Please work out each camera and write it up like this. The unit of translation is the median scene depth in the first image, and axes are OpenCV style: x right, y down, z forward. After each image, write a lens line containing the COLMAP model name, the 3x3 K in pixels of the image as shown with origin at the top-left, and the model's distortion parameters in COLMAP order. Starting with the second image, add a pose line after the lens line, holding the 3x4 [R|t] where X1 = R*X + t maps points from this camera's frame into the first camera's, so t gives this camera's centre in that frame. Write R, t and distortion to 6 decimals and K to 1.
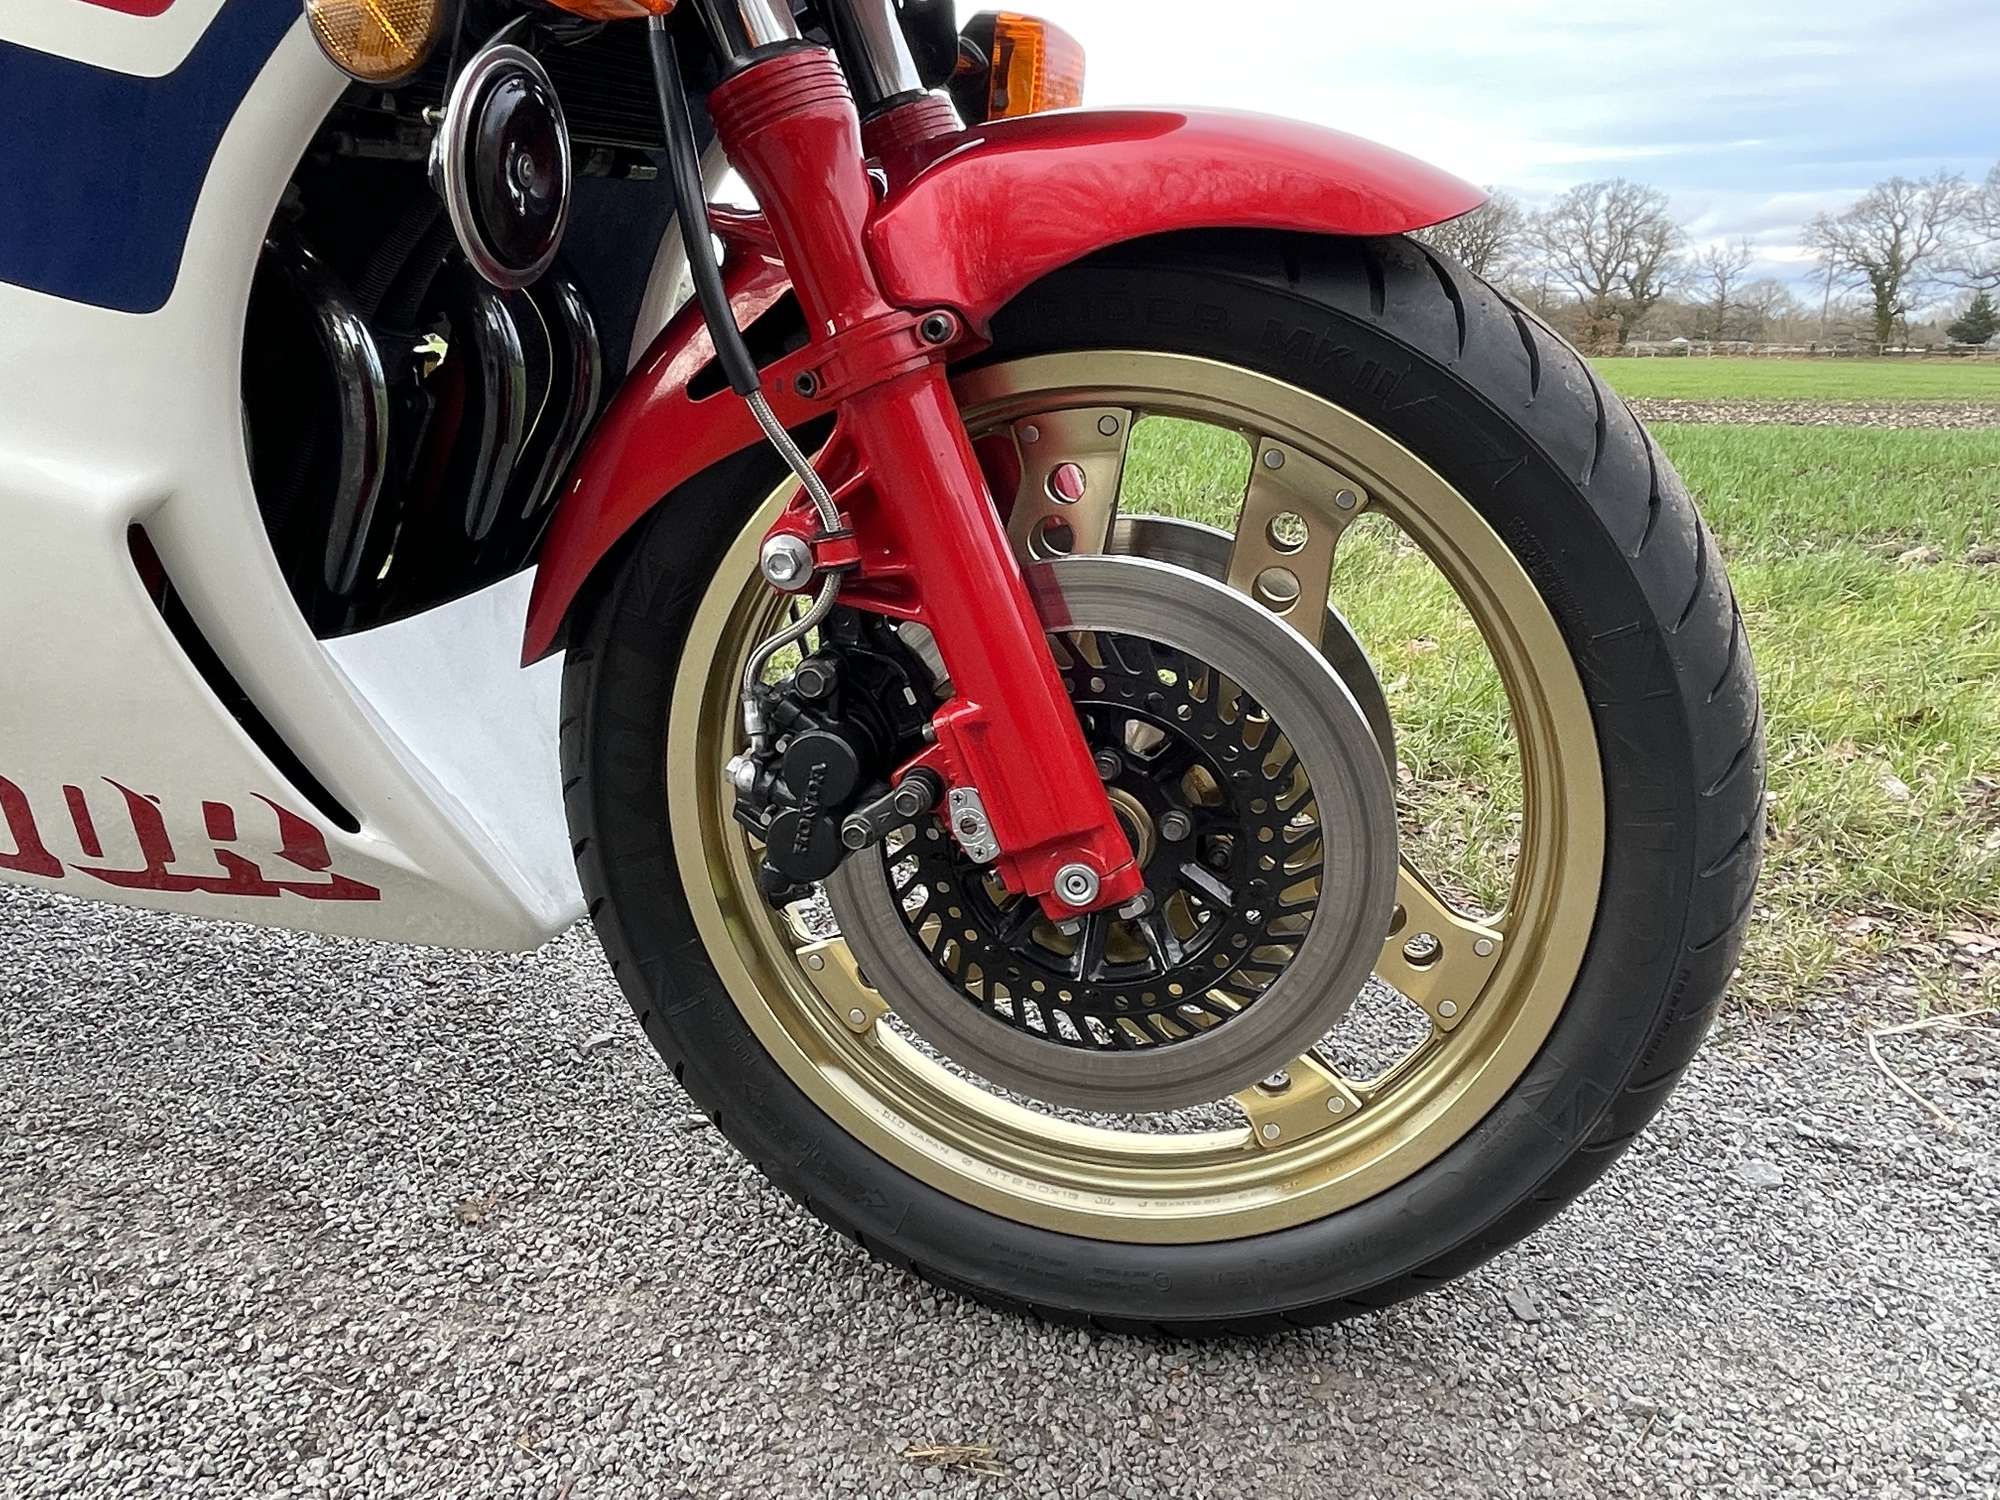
lens RADIAL K [[1516.6, 0, 991.7], [0, 1516.6, 767.6], [0, 0, 1]] dist [-0.012739, -0.015568]
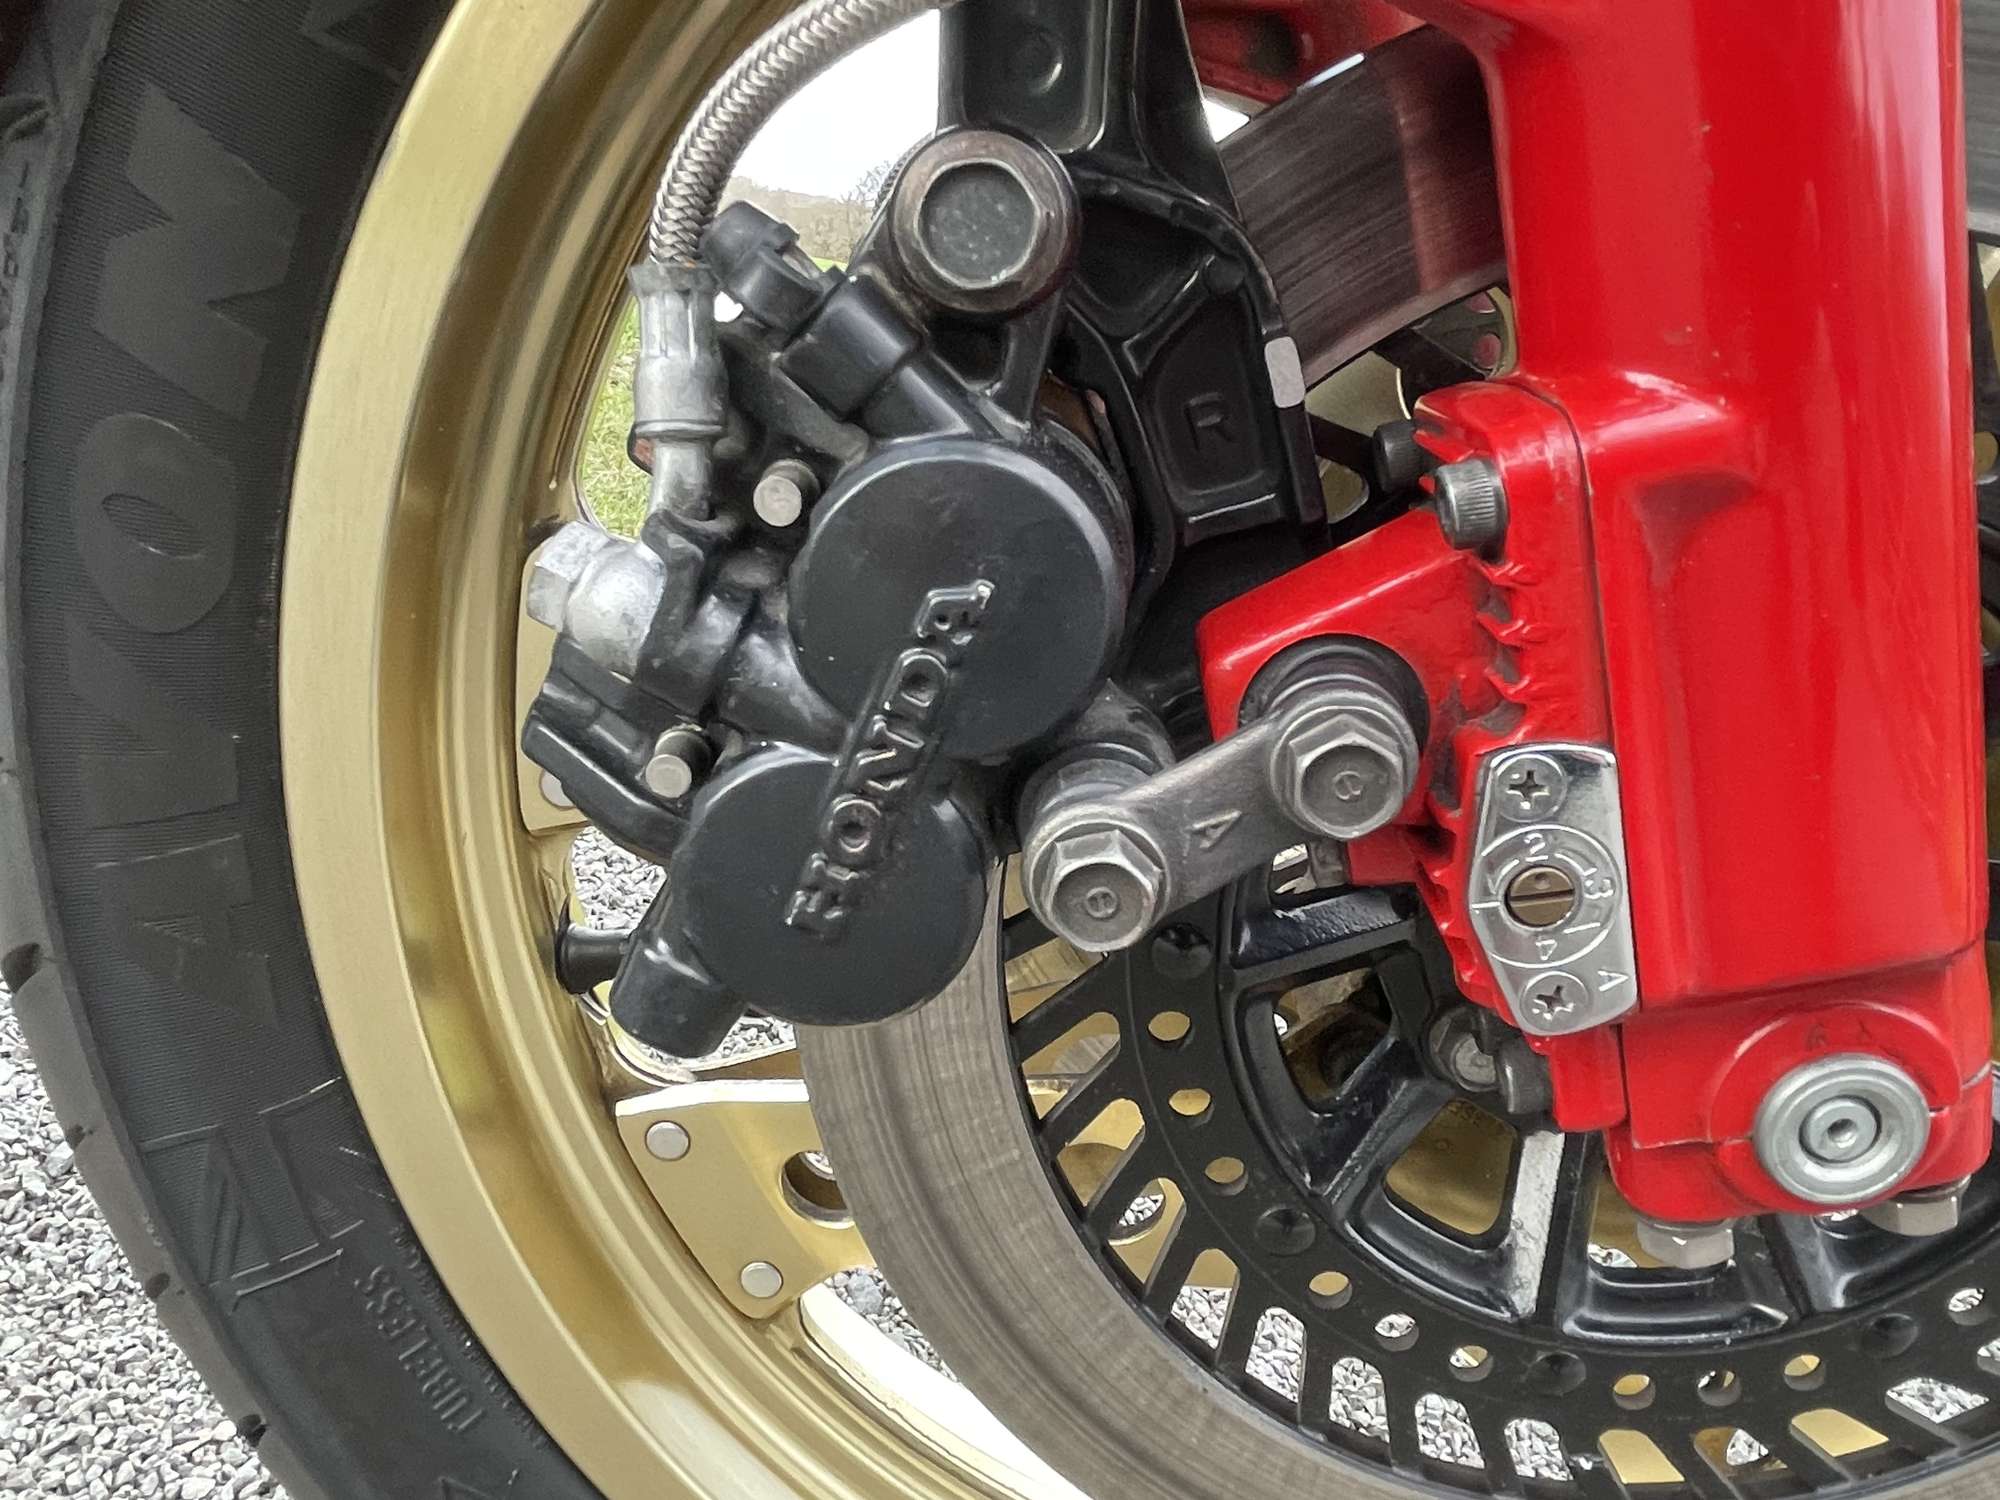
lens RADIAL K [[1516.6, 0, 1001.7], [0, 1516.6, 758.2], [0, 0, 1]] dist [-0.012739, -0.015568]
pose [[0.968270, 0.094112, 0.231509, -0.156383], [-0.104605, 0.993951, 0.033446, 0.016239], [-0.226961, -0.056602, 0.972258, 0.741634]]
